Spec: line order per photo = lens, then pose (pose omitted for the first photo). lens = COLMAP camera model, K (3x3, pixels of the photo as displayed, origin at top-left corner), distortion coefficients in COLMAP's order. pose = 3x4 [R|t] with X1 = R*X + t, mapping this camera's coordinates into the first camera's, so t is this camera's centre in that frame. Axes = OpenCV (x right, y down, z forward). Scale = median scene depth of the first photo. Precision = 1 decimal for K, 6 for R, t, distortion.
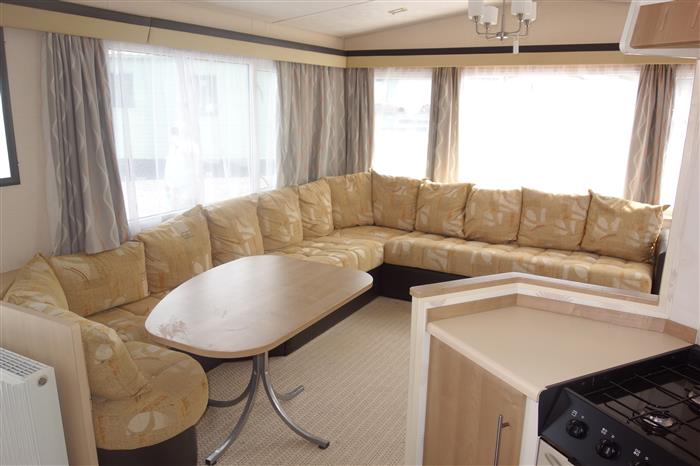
lens RADIAL K [[556.0, 0, 375.0], [0, 556.0, 228.5], [0, 0, 1]] dist [-0.011616, -0.010374]
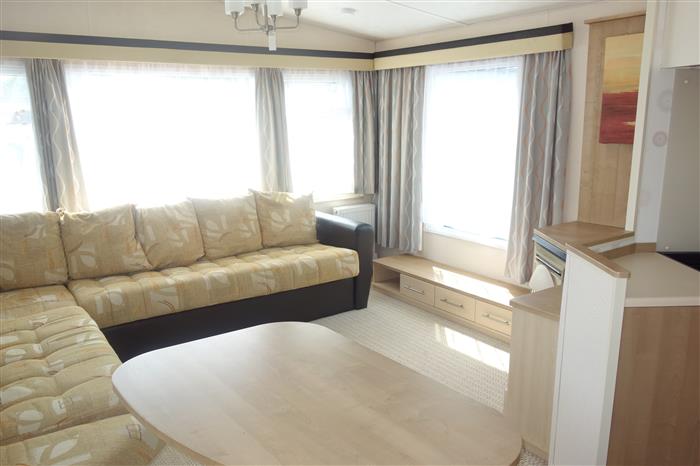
lens RADIAL K [[556.0, 0, 353.3], [0, 556.0, 234.8], [0, 0, 1]] dist [-0.011616, -0.010374]
pose [[0.452505, -0.218244, 0.864644, -0.425281], [0.204706, 0.969120, 0.137484, -0.088318], [-0.867949, 0.114785, 0.483207, 0.343391]]
